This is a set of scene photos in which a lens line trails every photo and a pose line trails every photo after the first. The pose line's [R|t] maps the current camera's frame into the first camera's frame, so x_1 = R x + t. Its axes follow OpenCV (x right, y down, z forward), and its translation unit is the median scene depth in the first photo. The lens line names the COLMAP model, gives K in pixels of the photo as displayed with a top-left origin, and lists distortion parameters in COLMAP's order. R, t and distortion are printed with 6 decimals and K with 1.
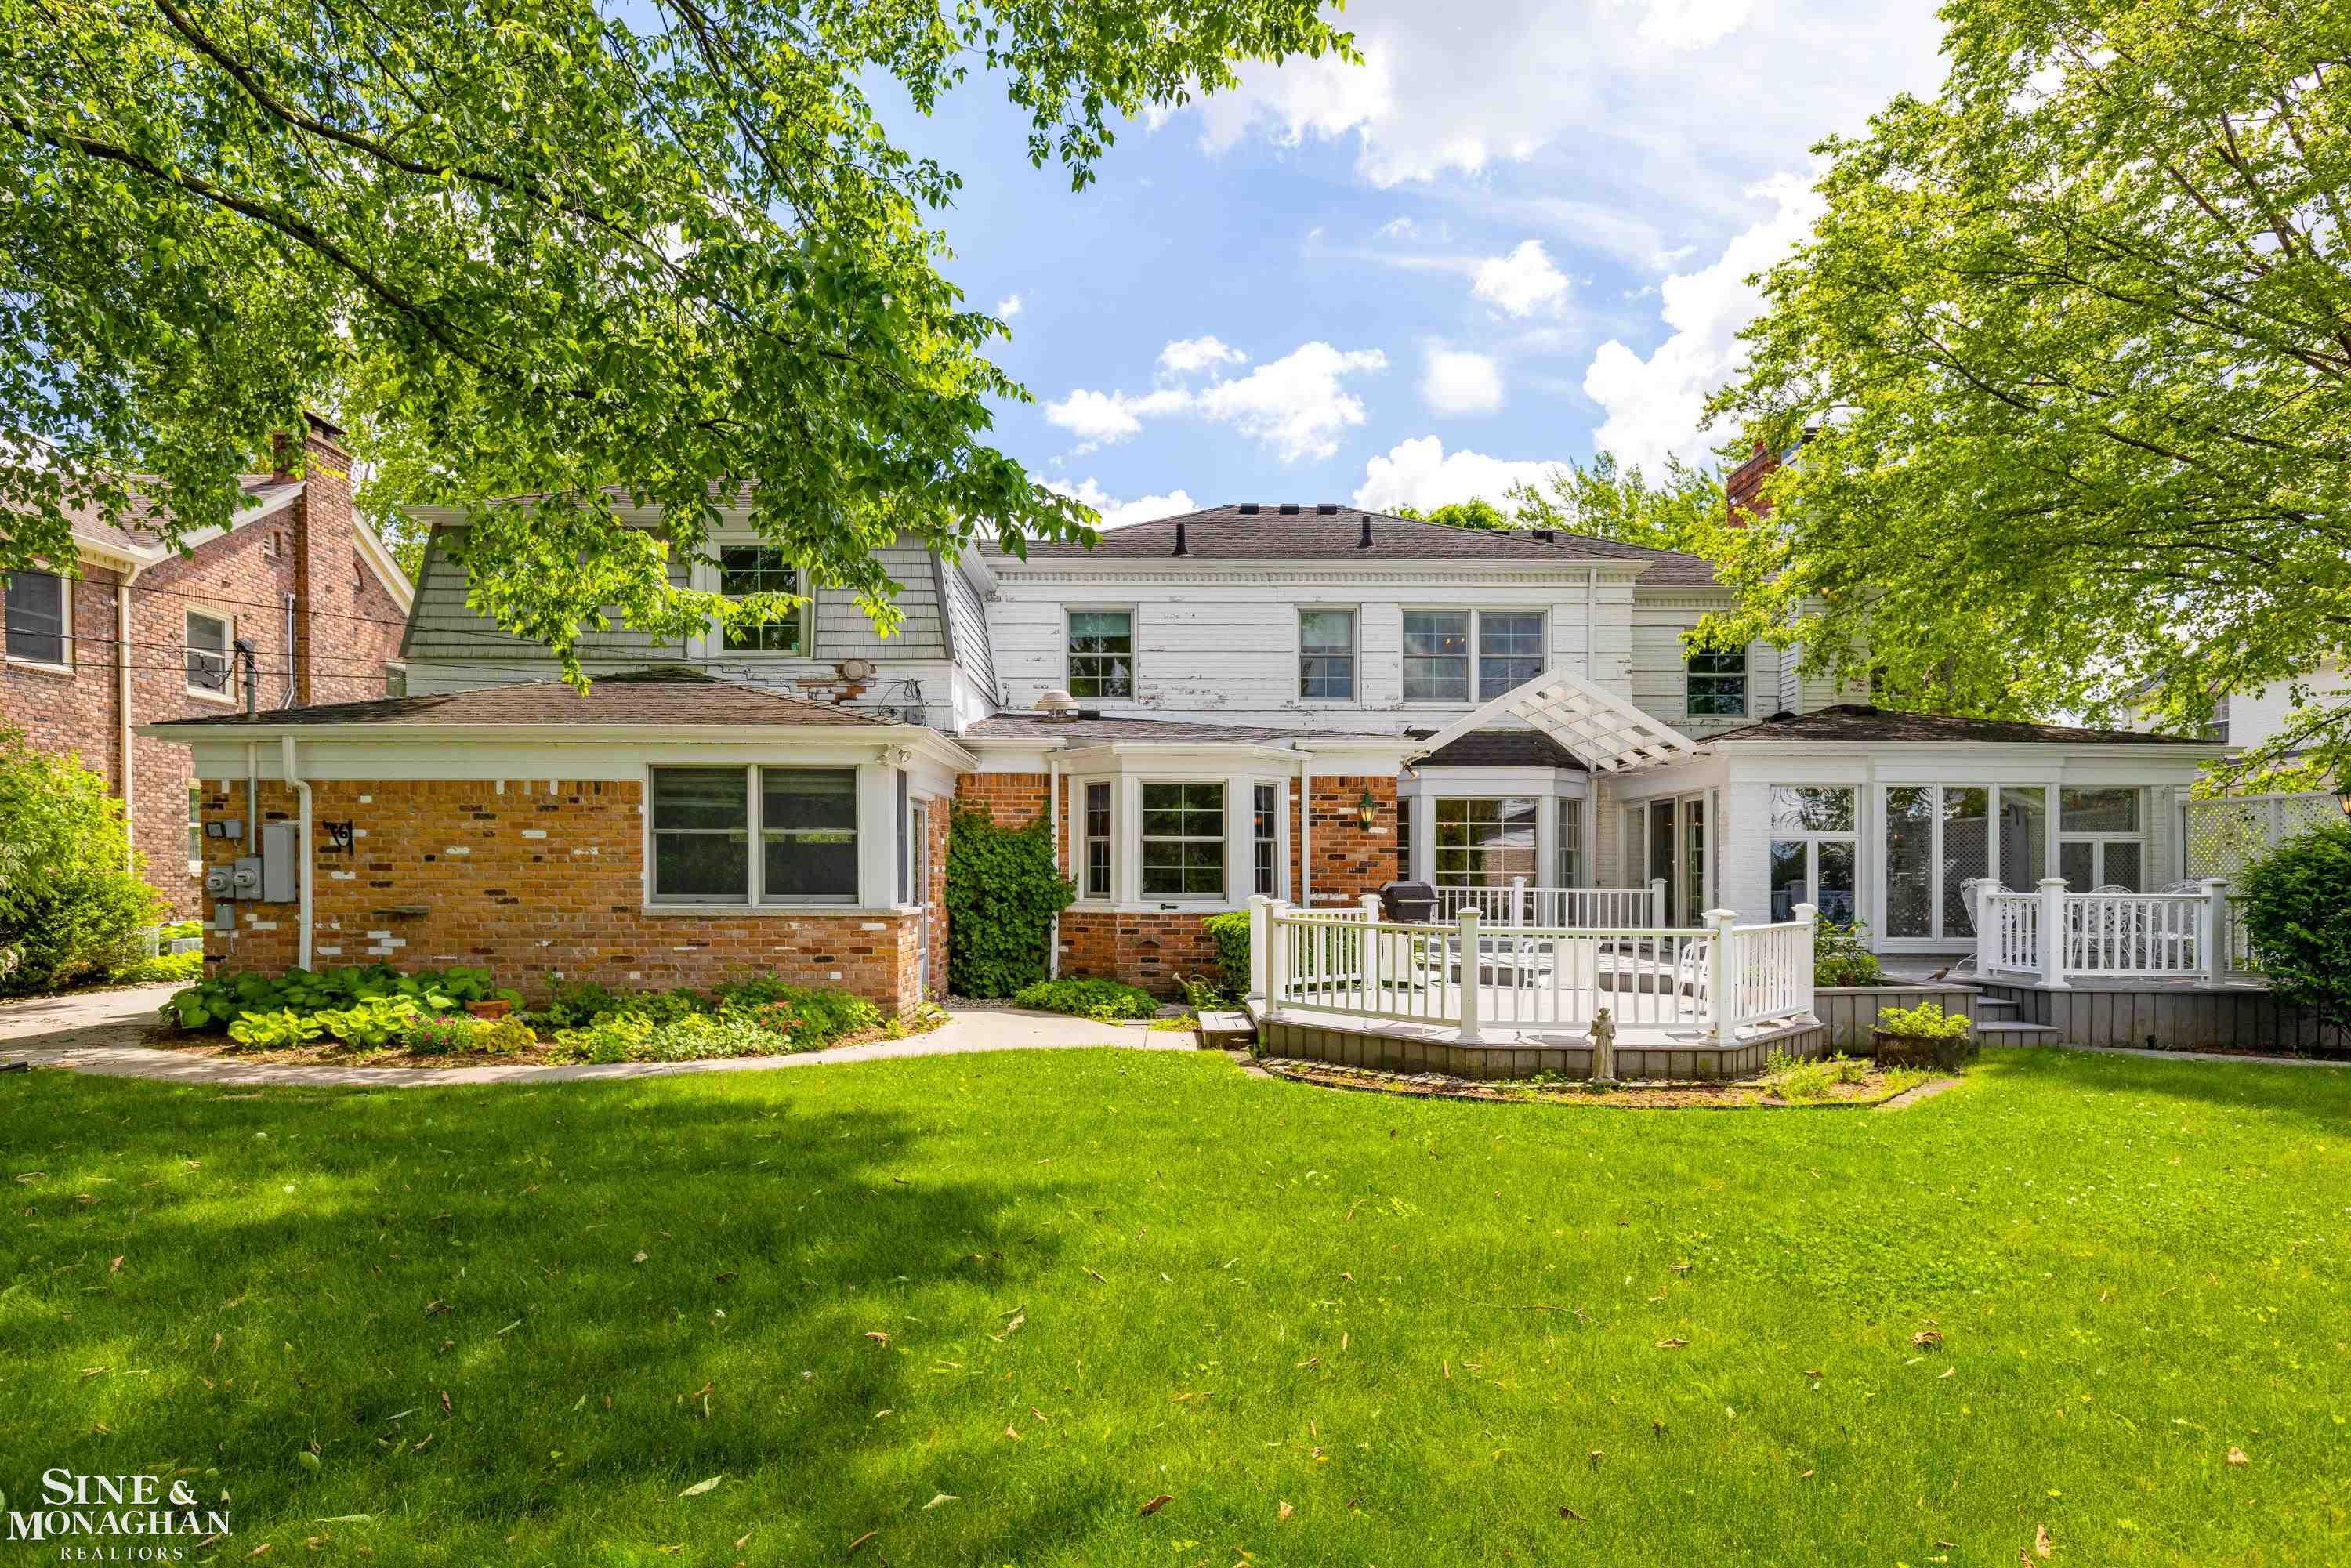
lens RADIAL K [[1288.5, 0, 1170.8], [0, 1288.5, 869.8], [0, 0, 1]] dist [-0.004701, -0.001912]
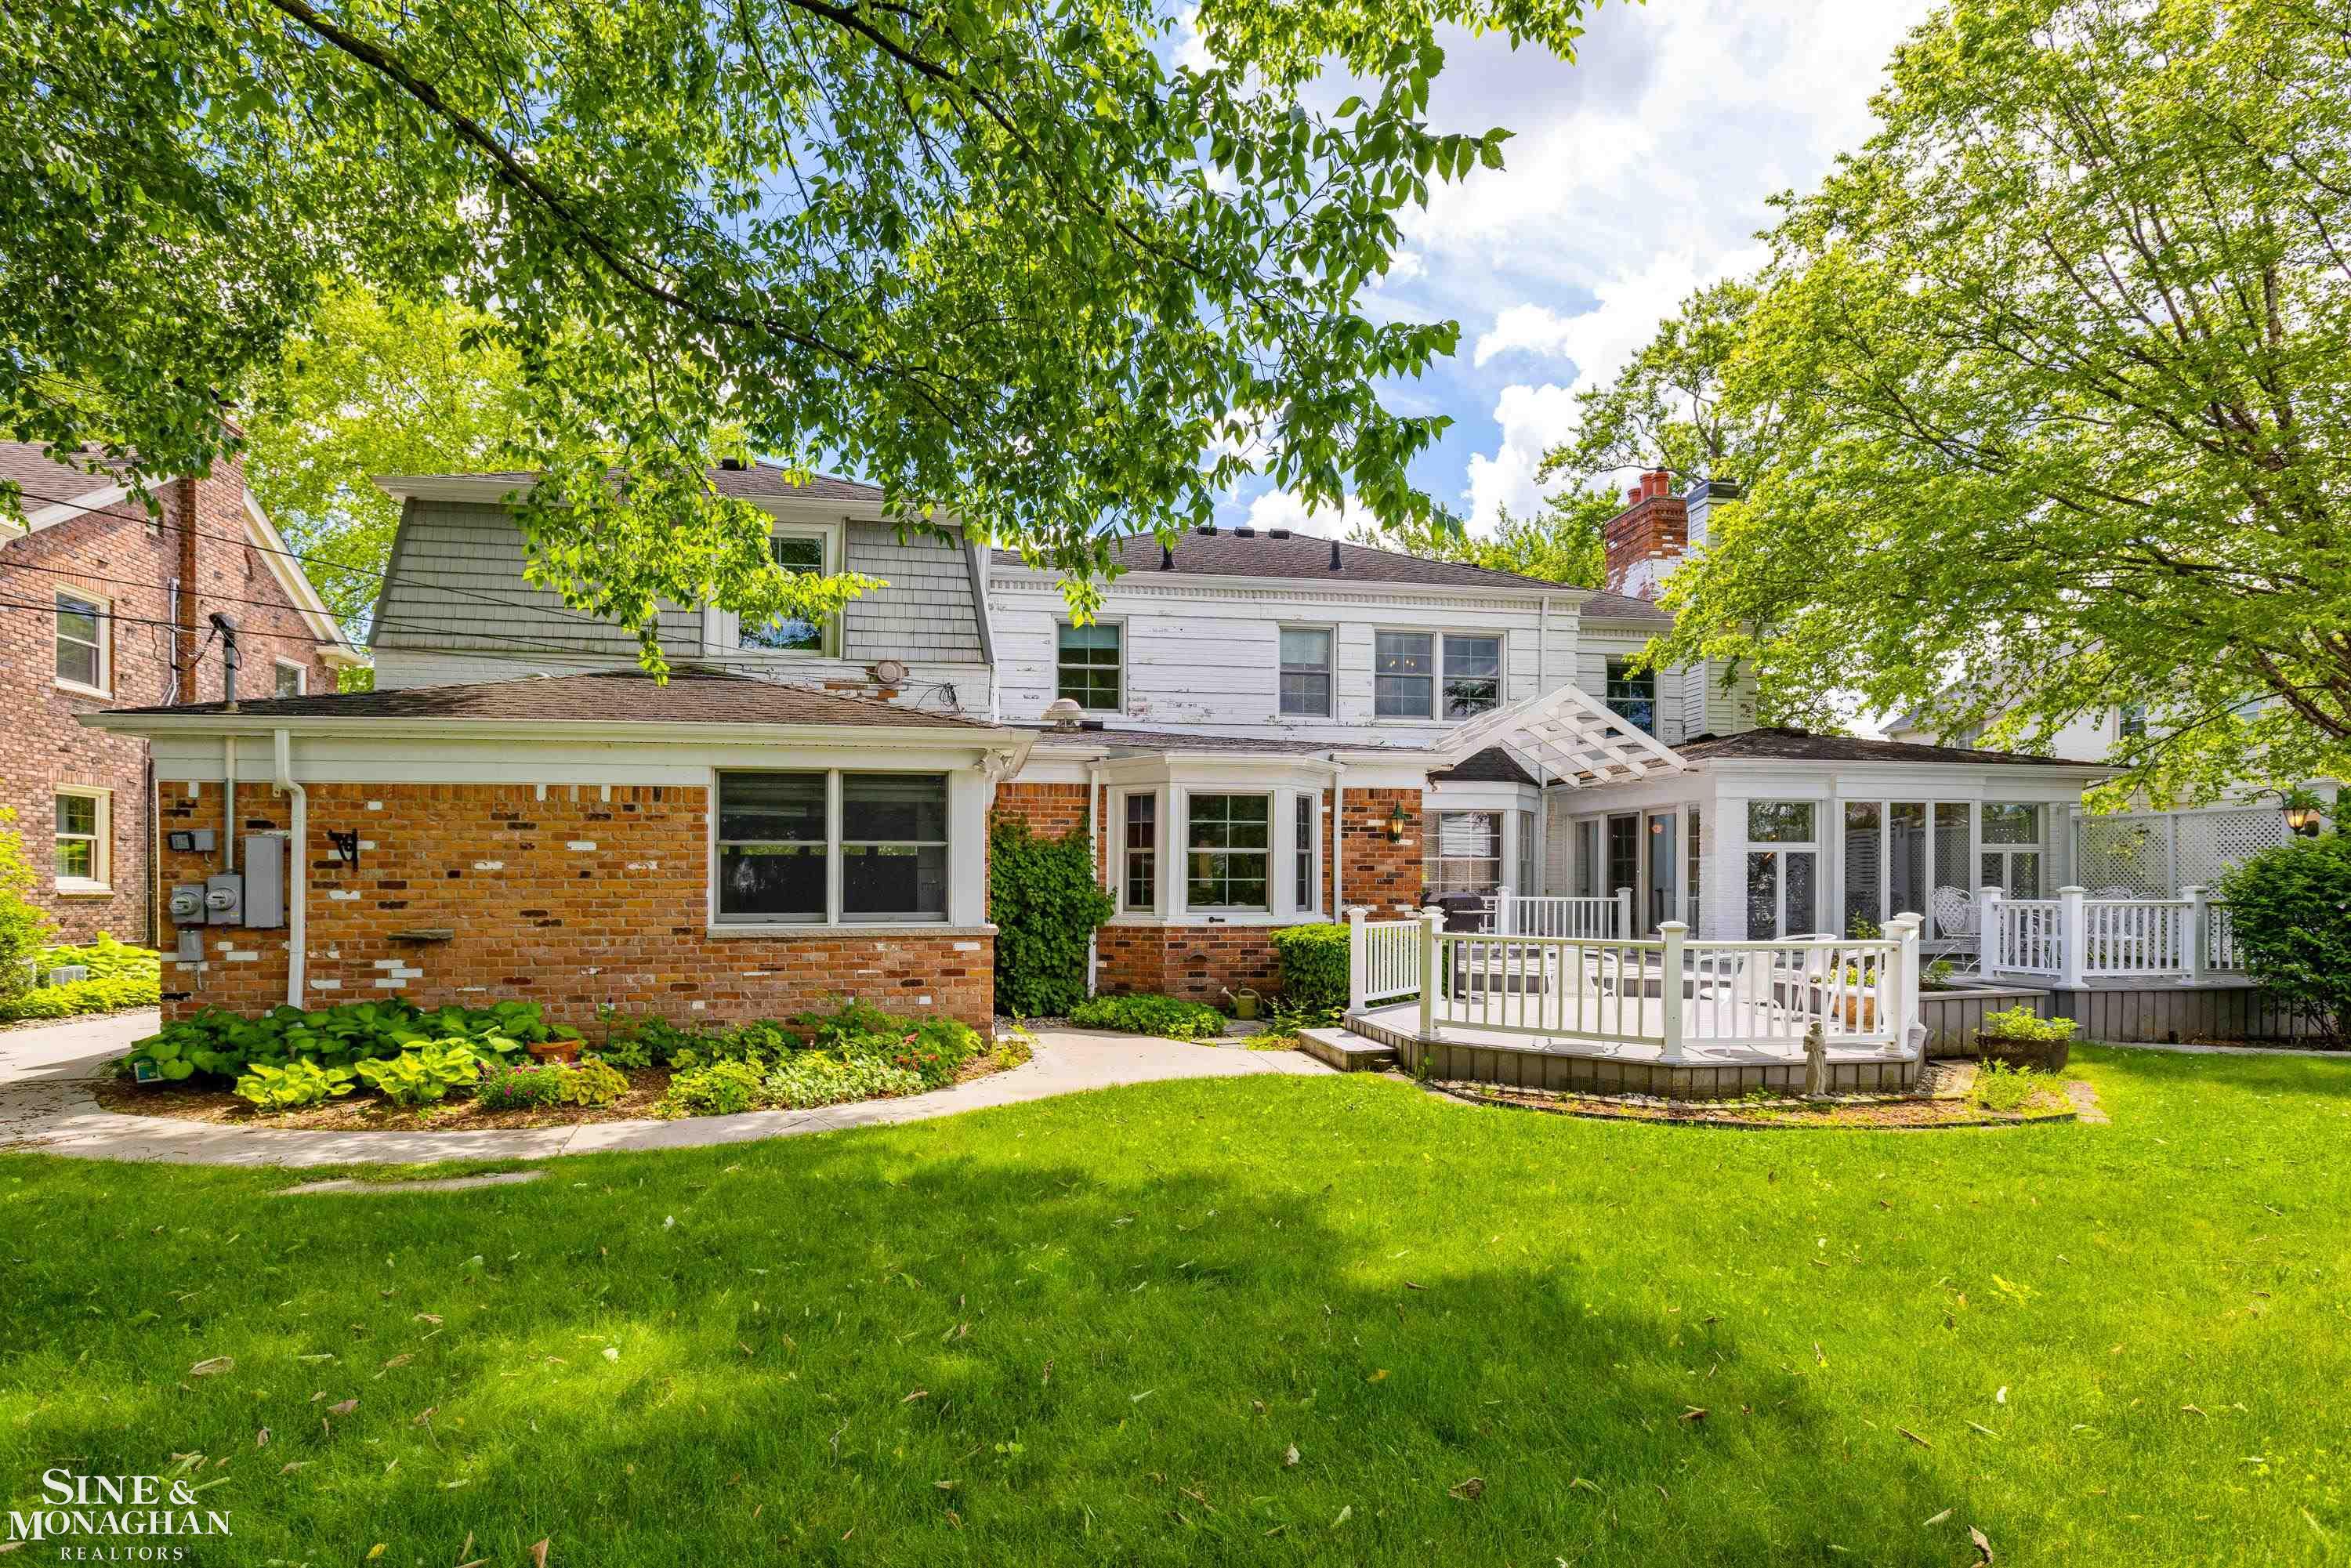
lens RADIAL K [[1143.2, 0, 1135.6], [0, 1143.2, 904.0], [0, 0, 1]] dist [-0.004219, 0.000967]
pose [[0.988310, -0.008420, 0.152223, -0.231994], [0.004749, 0.999689, 0.024461, -0.005796], [-0.152381, -0.023453, 0.988043, 0.166932]]
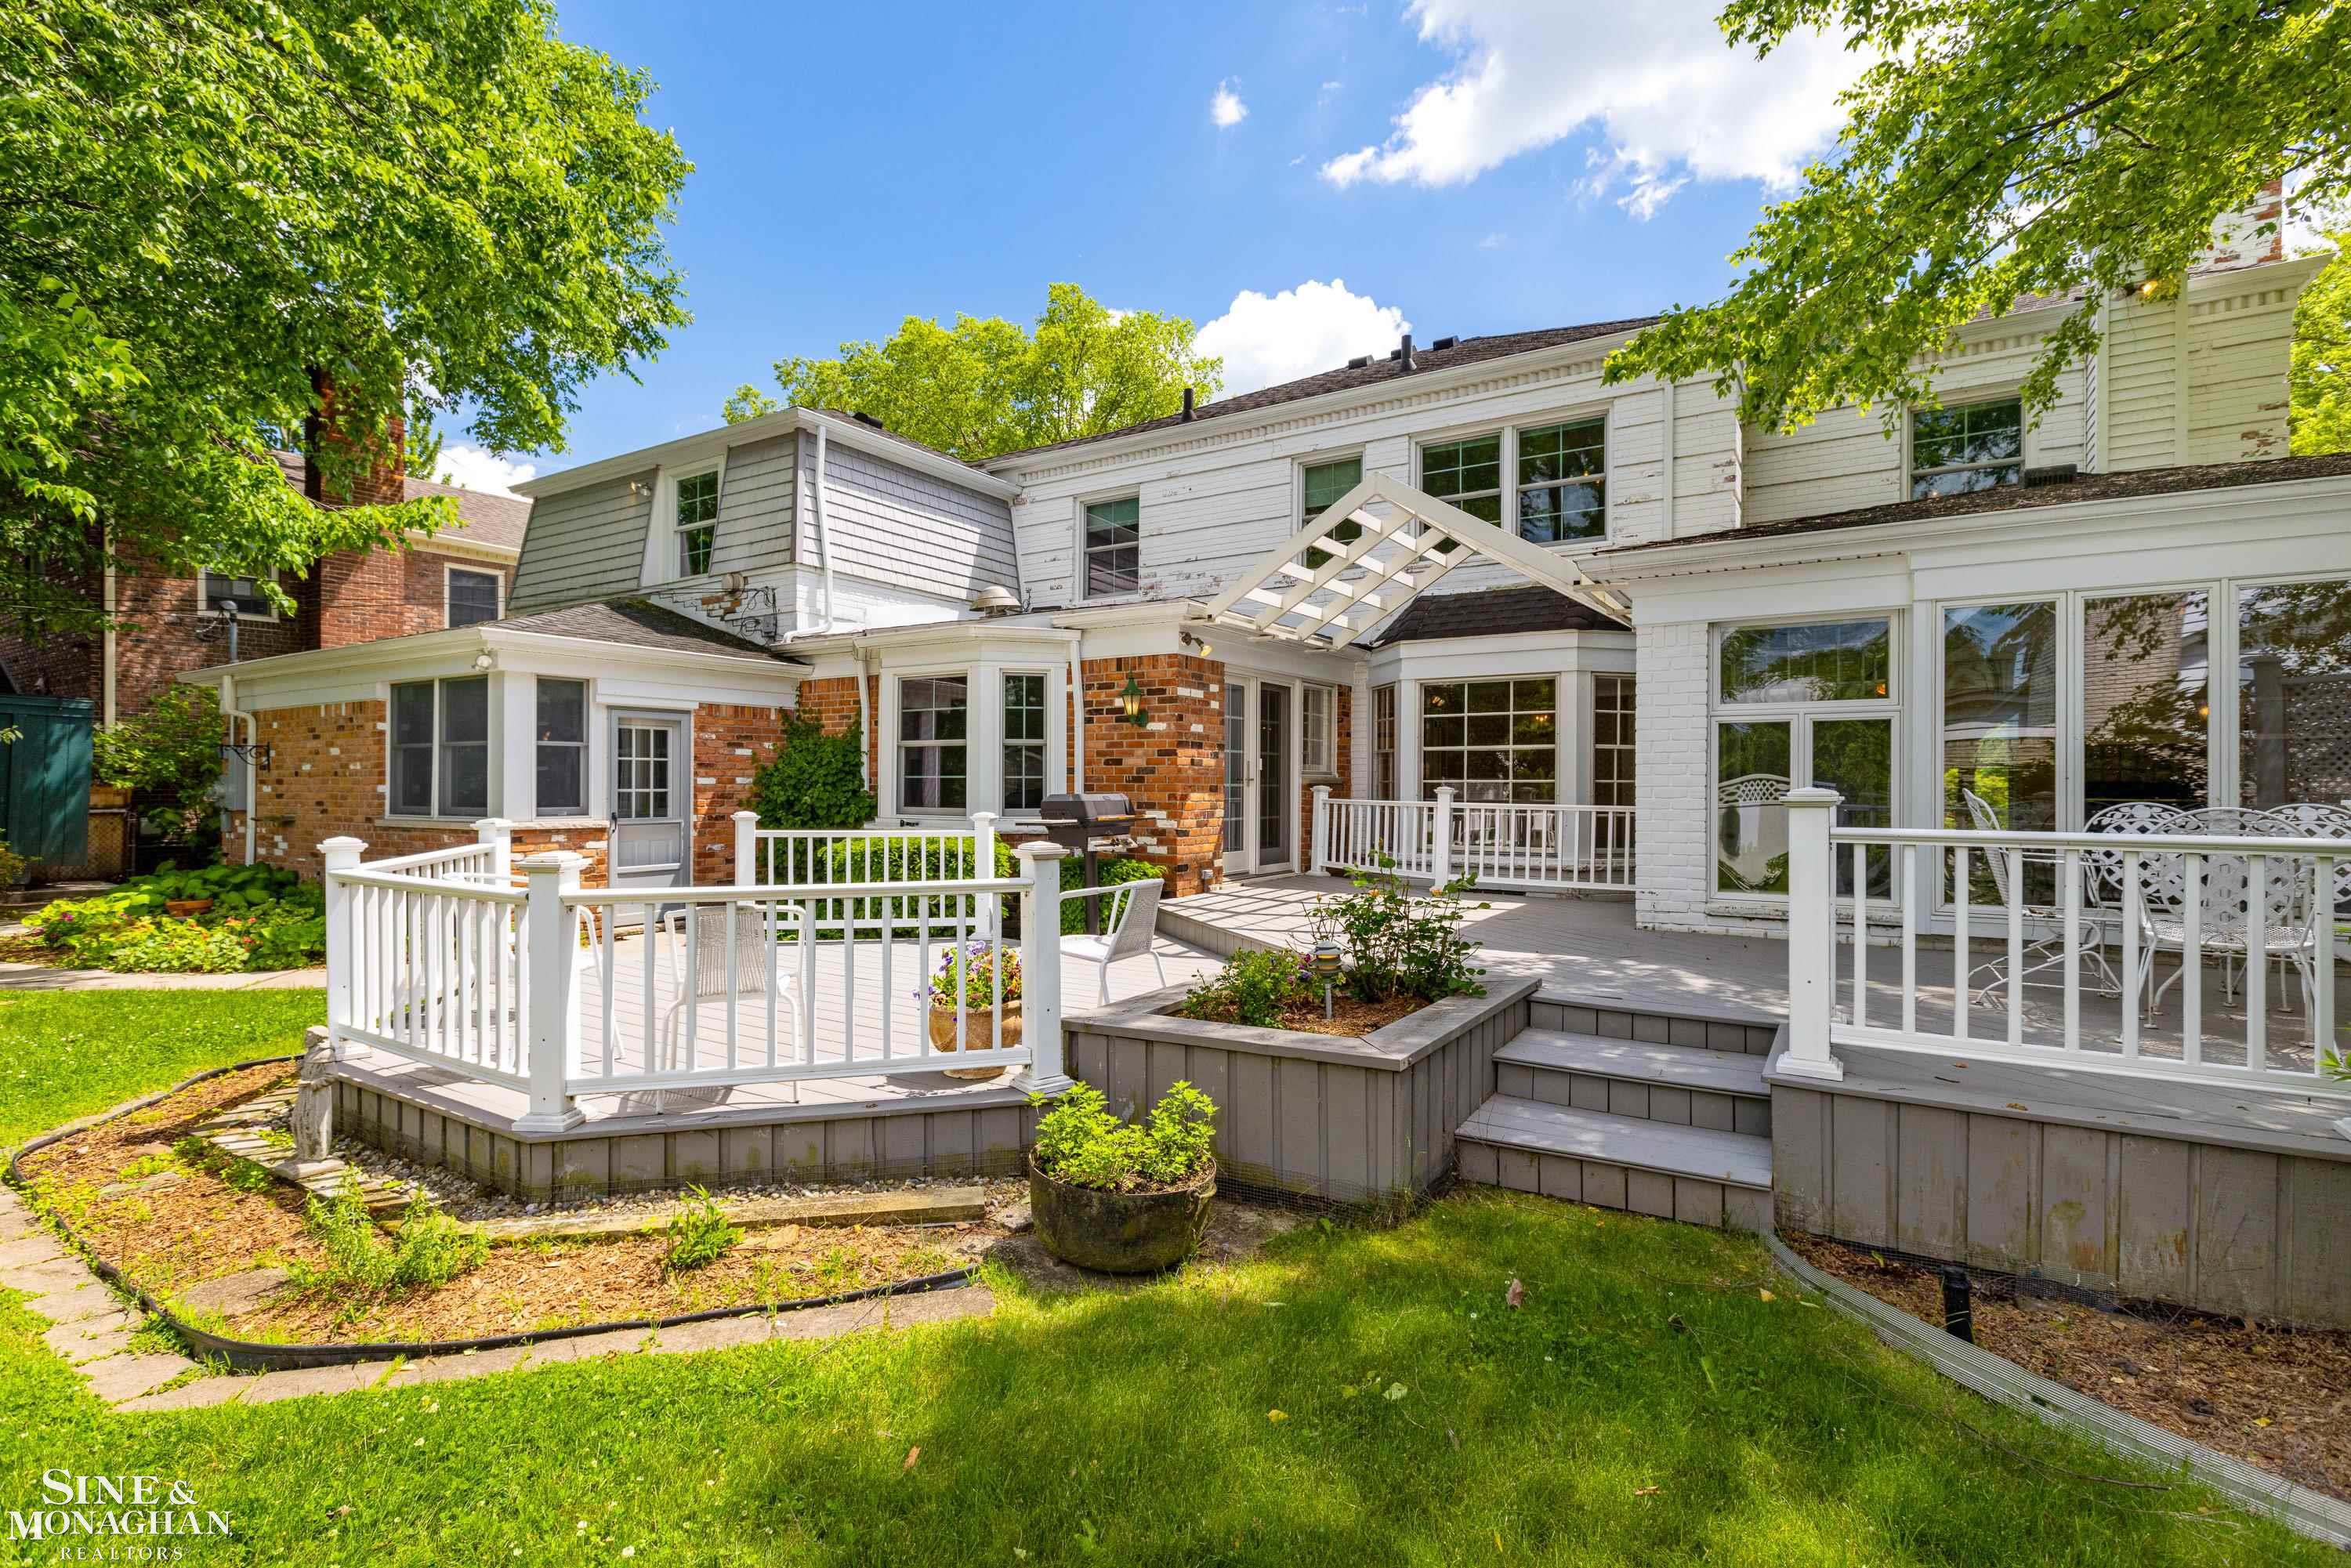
lens RADIAL K [[1072.9, 0, 1194.4], [0, 1072.9, 790.9], [0, 0, 1]] dist [0.002162, 0.000654]
pose [[0.850344, 0.000022, -0.526228, 0.627450], [0.005428, 0.999946, 0.008813, 0.002415], [0.526200, -0.010351, 0.850298, 0.582922]]
